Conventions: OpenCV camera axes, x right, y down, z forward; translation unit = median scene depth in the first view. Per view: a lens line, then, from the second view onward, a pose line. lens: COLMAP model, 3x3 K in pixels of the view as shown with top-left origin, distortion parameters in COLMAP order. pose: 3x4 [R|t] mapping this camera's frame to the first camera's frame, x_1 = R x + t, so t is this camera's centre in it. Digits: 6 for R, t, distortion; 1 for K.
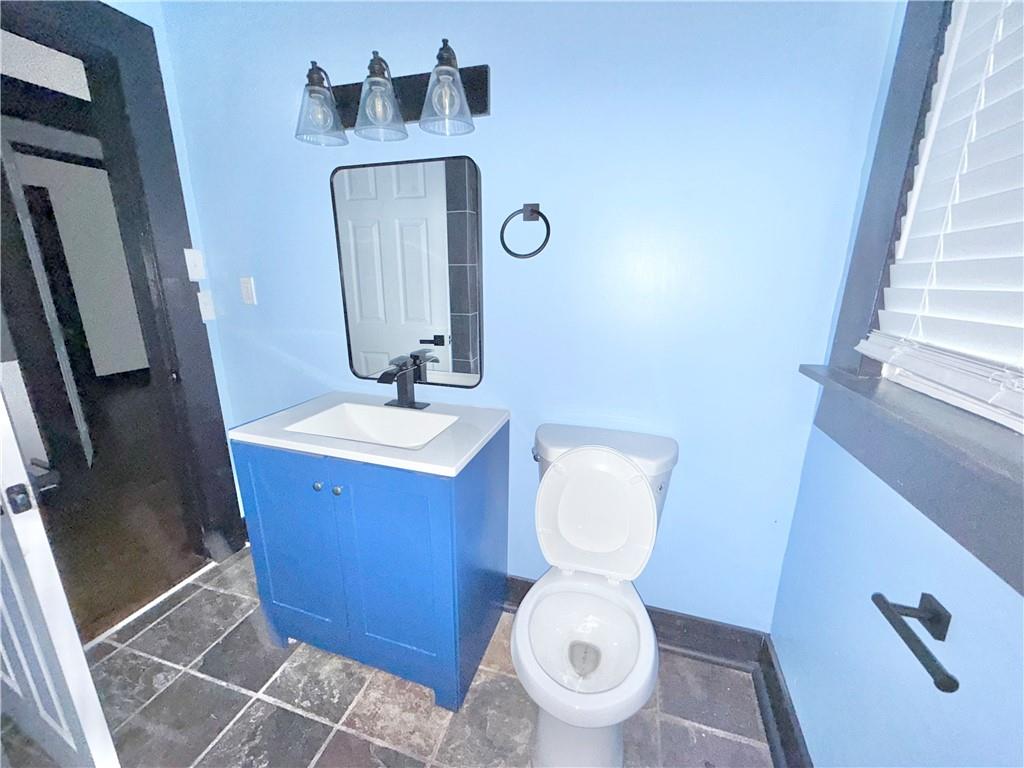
lens RADIAL K [[410.7, 0, 508.0], [0, 410.7, 385.0], [0, 0, 1]] dist [-0.002437, -0.000155]
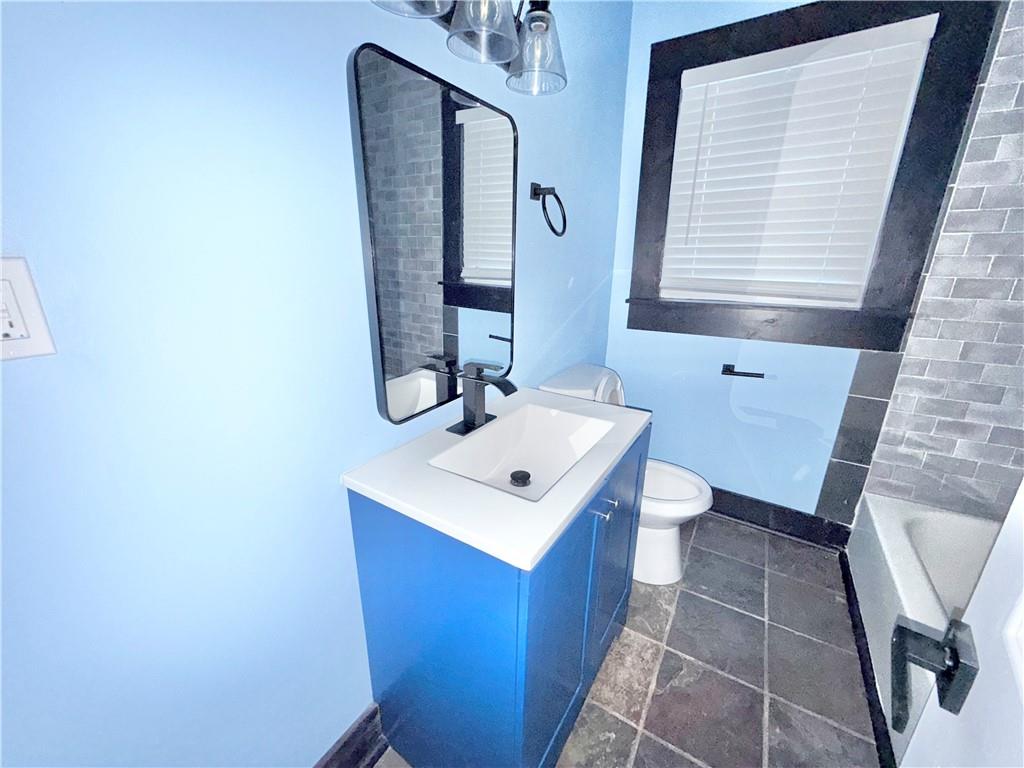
lens RADIAL K [[410.7, 0, 506.2], [0, 410.7, 382.6], [0, 0, 1]] dist [-0.002437, -0.000155]
pose [[0.251106, -0.296332, 0.921484, -1.129587], [0.245158, 0.940417, 0.235615, -0.234893], [-0.936399, 0.166745, 0.308792, 0.853909]]
